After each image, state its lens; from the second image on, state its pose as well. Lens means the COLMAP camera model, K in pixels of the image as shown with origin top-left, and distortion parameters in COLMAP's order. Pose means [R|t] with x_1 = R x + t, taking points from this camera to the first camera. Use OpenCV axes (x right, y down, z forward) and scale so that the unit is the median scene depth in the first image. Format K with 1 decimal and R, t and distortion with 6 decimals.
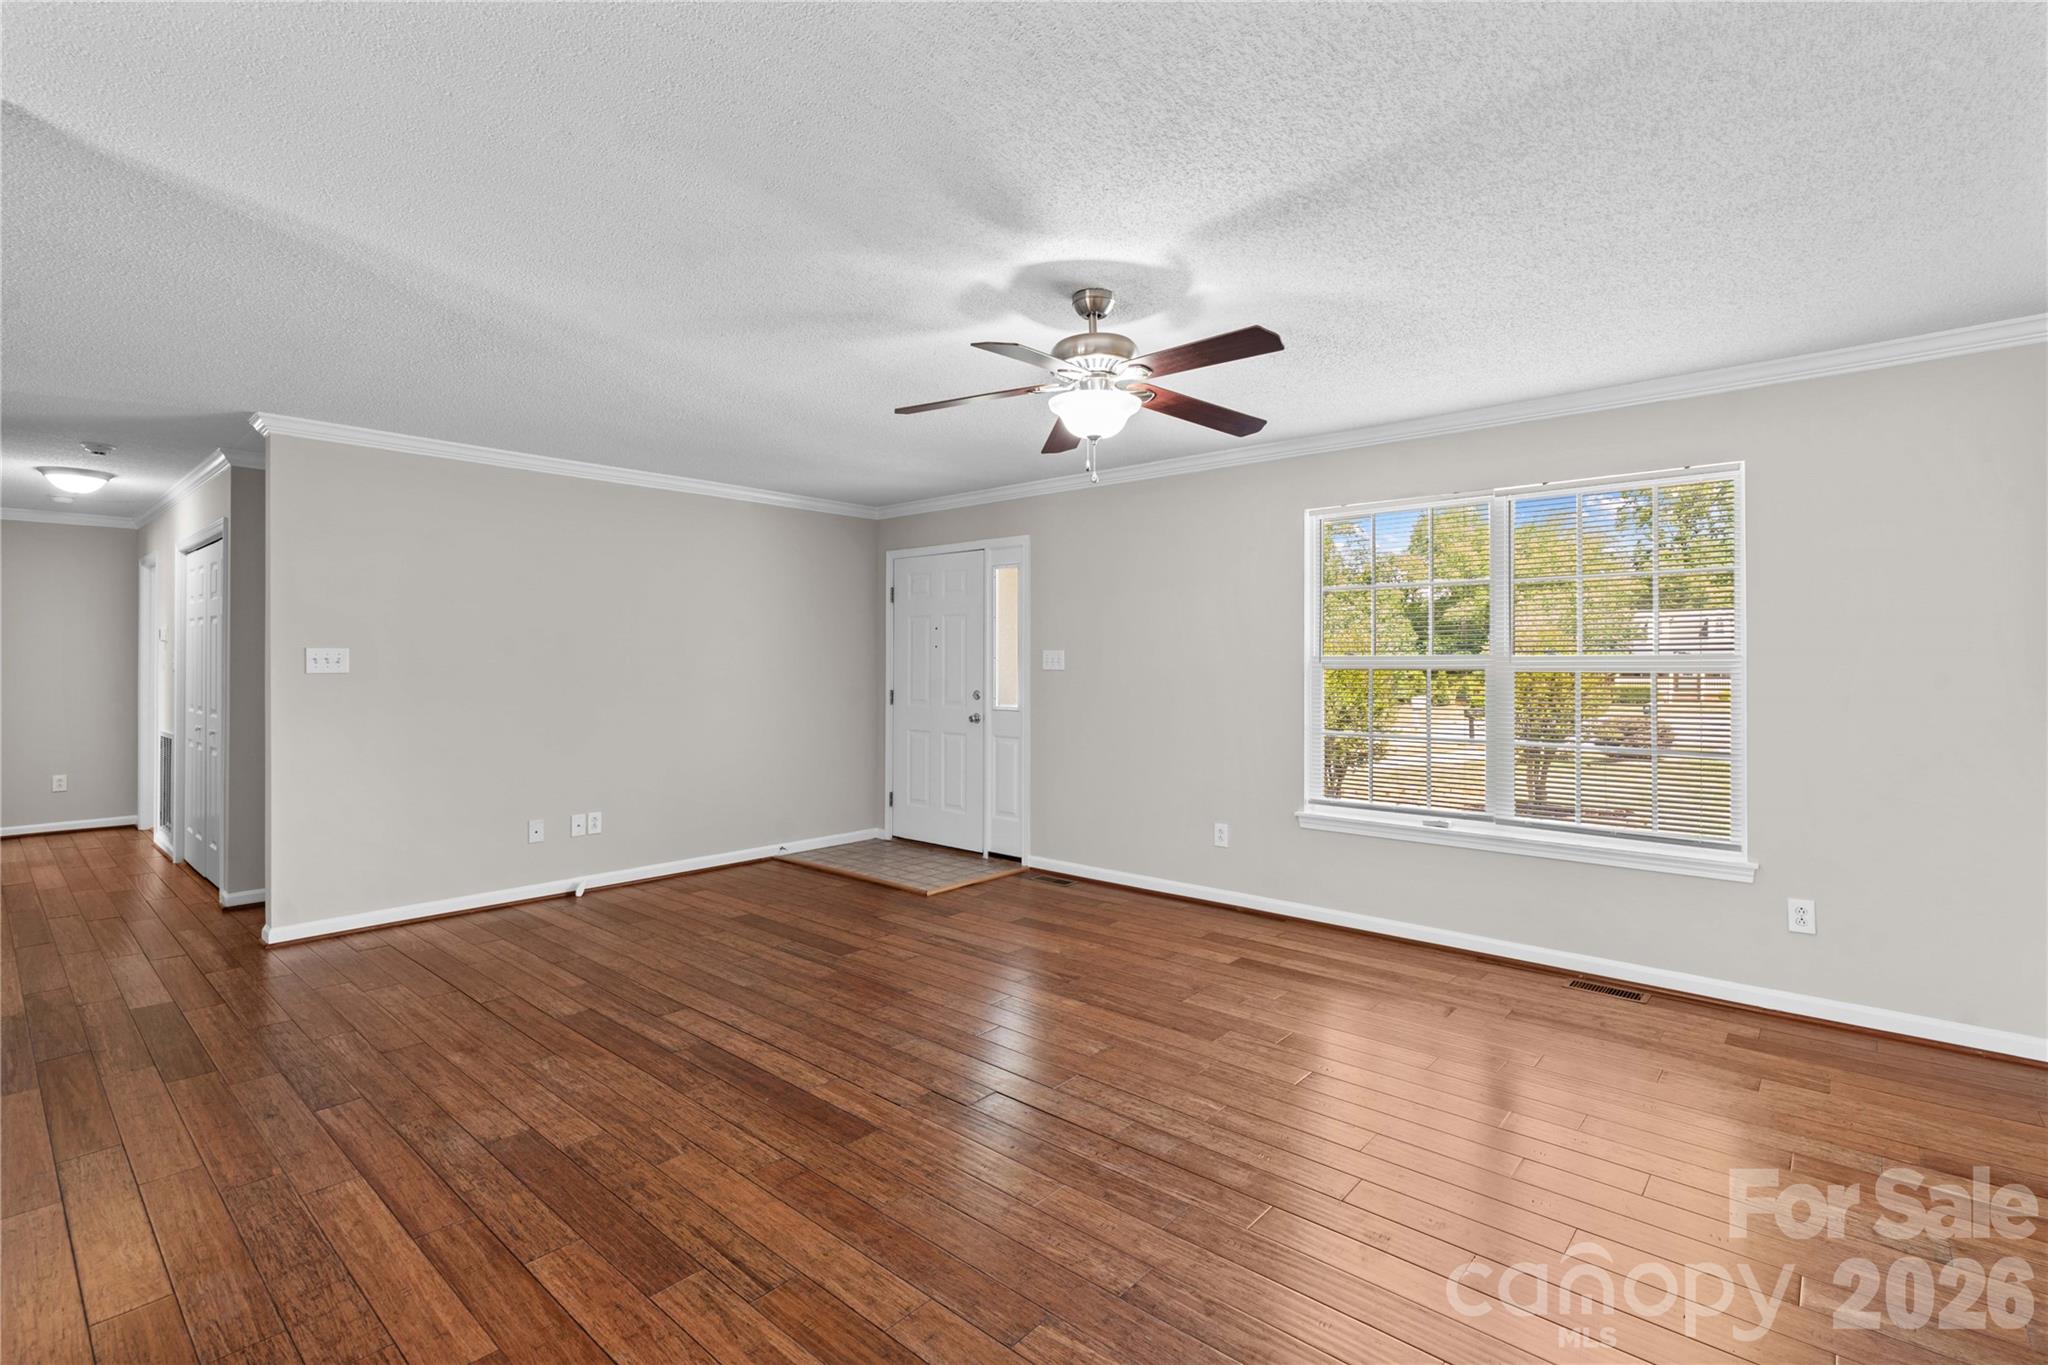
lens RADIAL K [[951.4, 0, 1009.9], [0, 951.4, 648.4], [0, 0, 1]] dist [-0.002231, -0.000213]
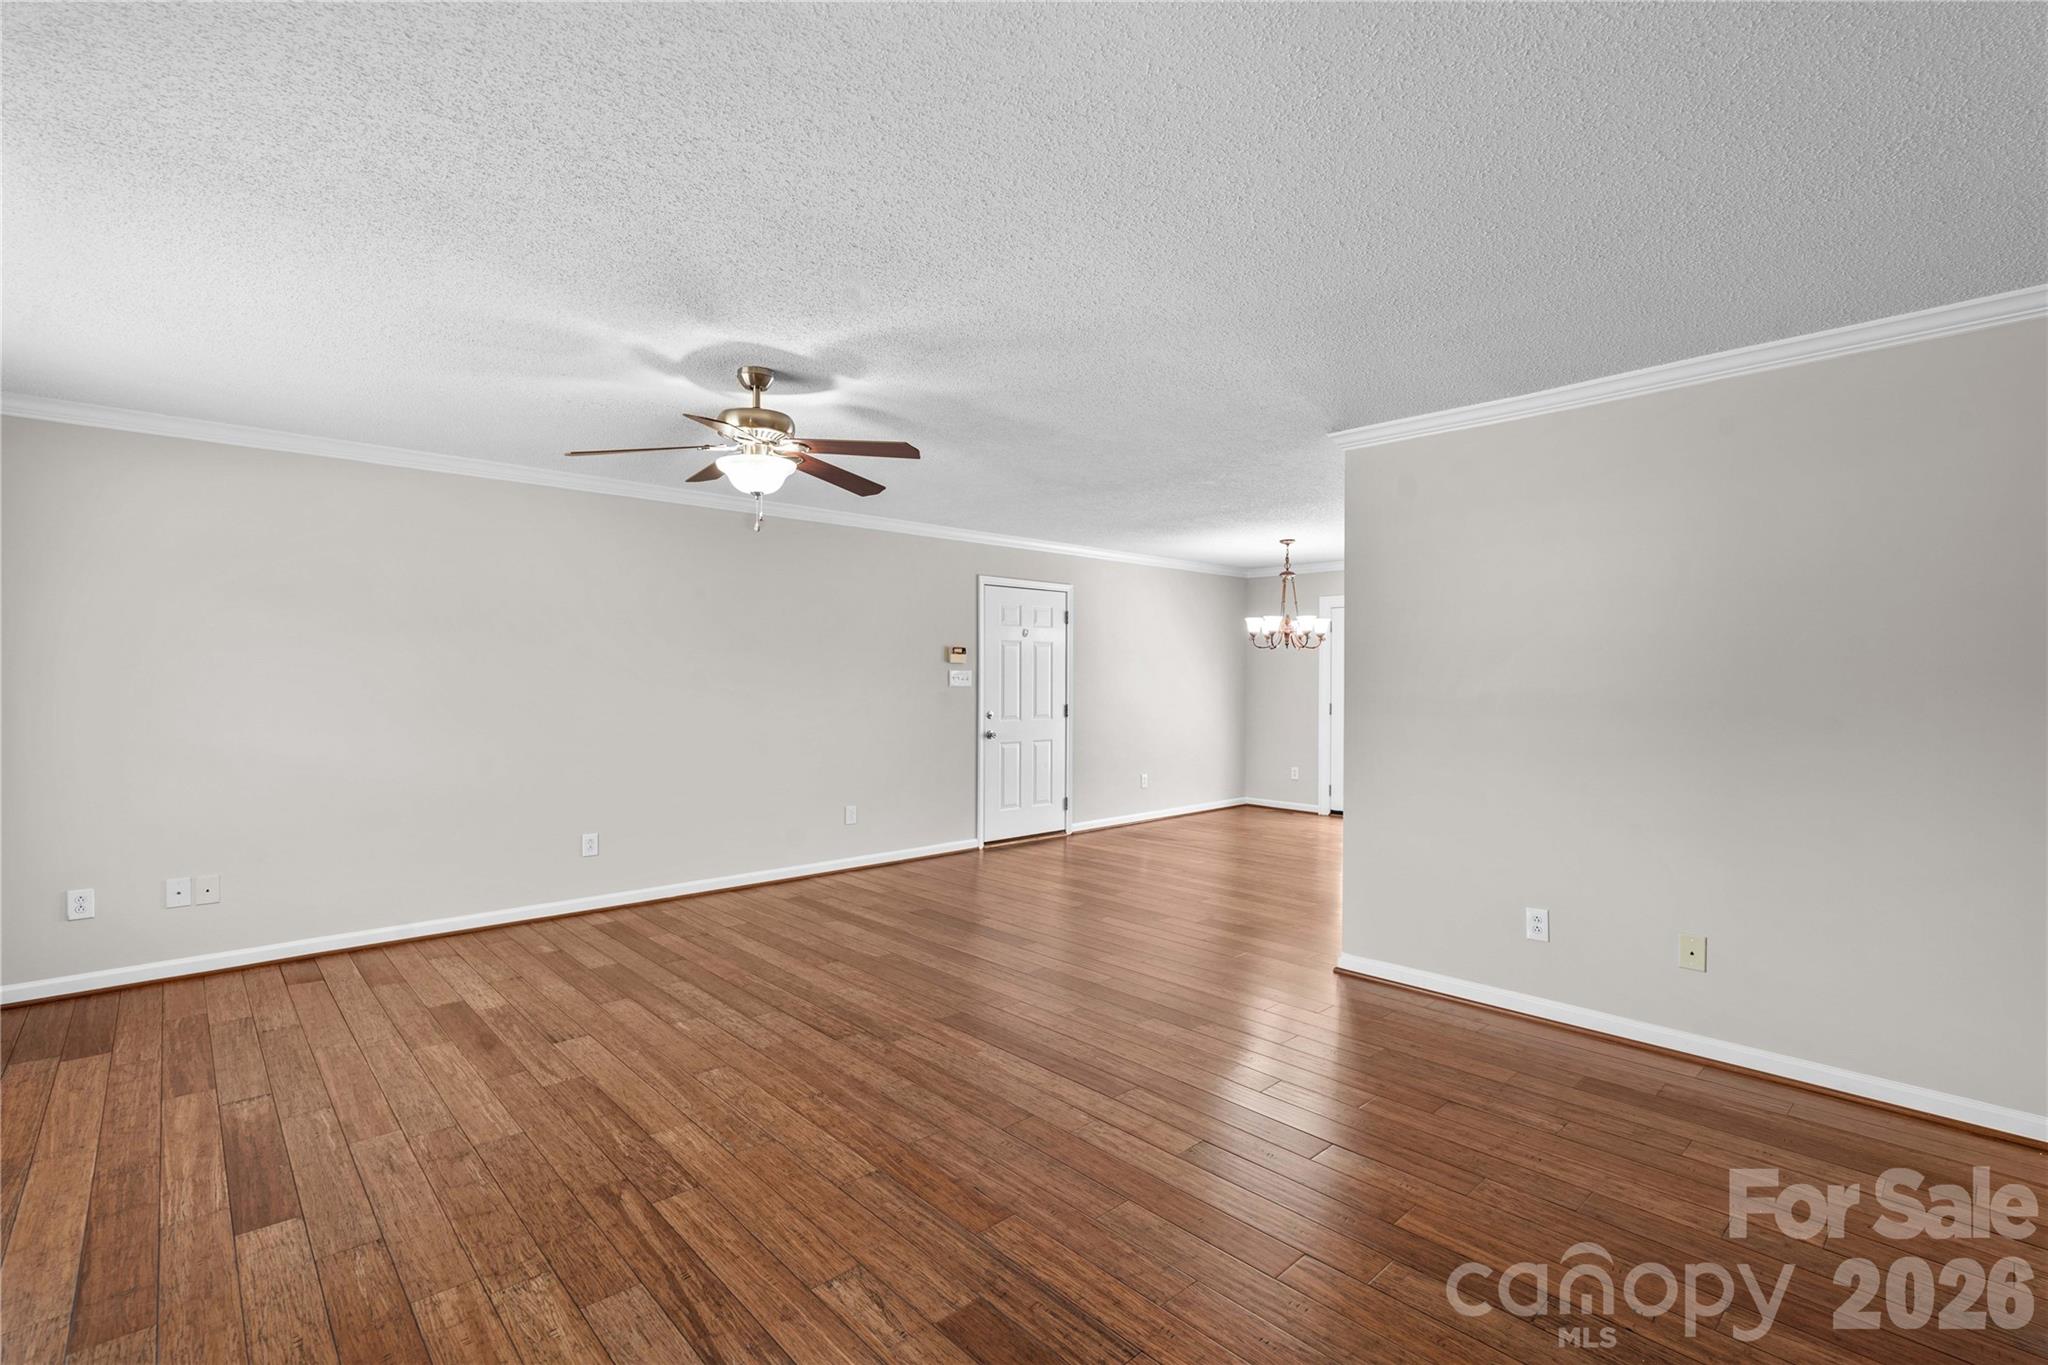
lens RADIAL K [[930.1, 0, 1021.8], [0, 930.1, 681.2], [0, 0, 1]] dist [-0.003891, -0.000296]
pose [[-0.995738, -0.004585, 0.092116, -0.262316], [-0.005749, 0.999907, -0.012375, 0.020088], [-0.092050, -0.012852, -0.995671, 1.600936]]
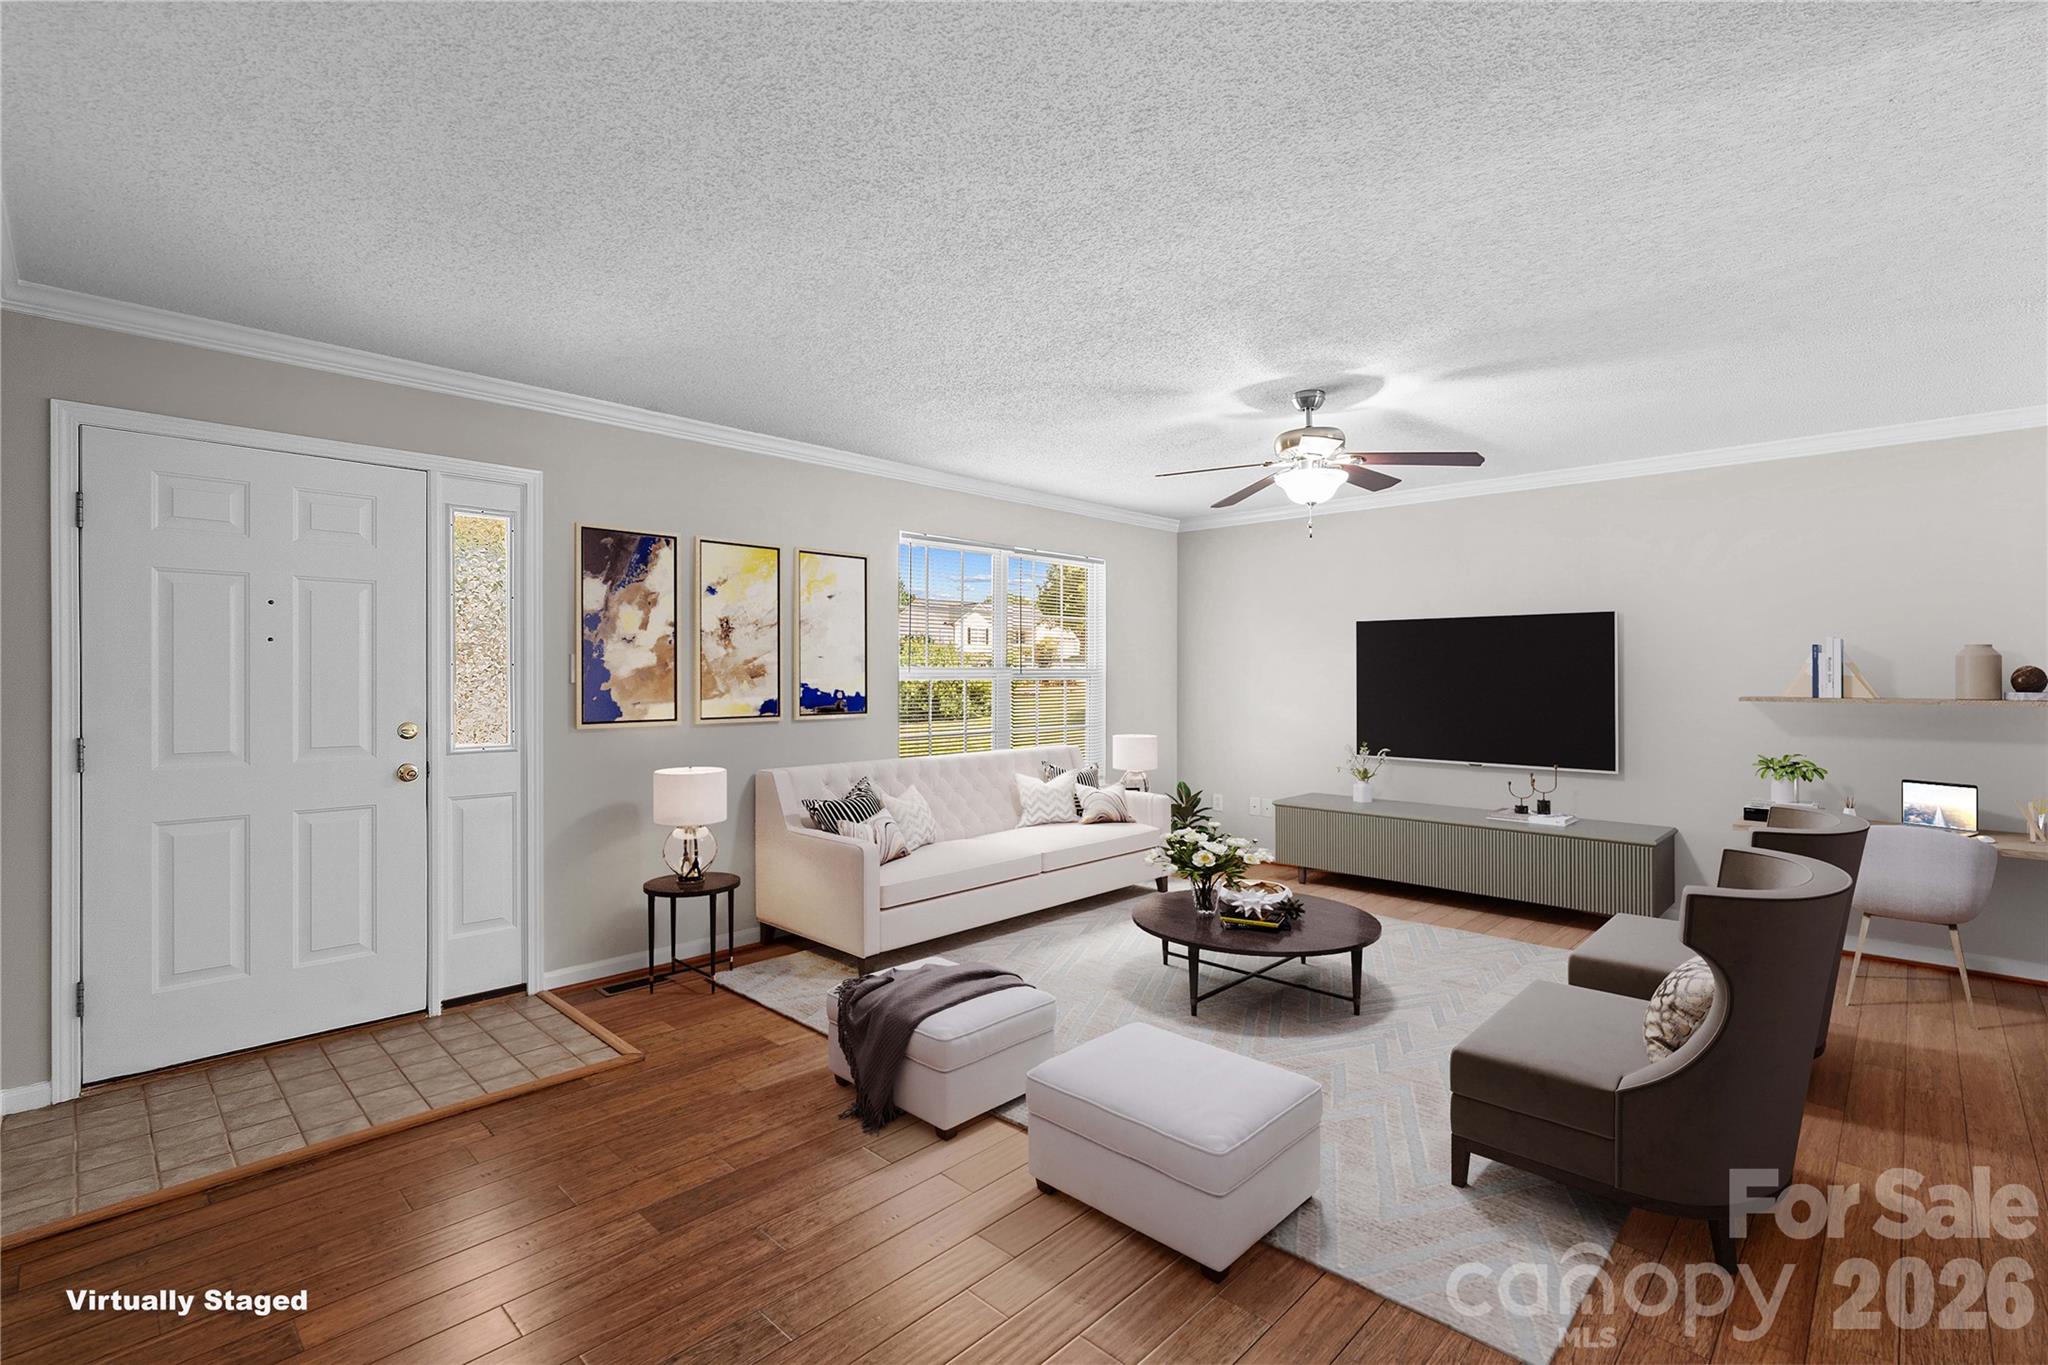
lens RADIAL K [[942.7, 0, 1016.1], [0, 942.7, 676.3], [0, 0, 1]] dist [0.004140, 0.001041]
pose [[0.036139, -0.007357, 0.999320, -0.927232], [-0.018070, 0.999805, 0.008014, 0.010737], [-0.999183, -0.018347, 0.035999, 1.020889]]
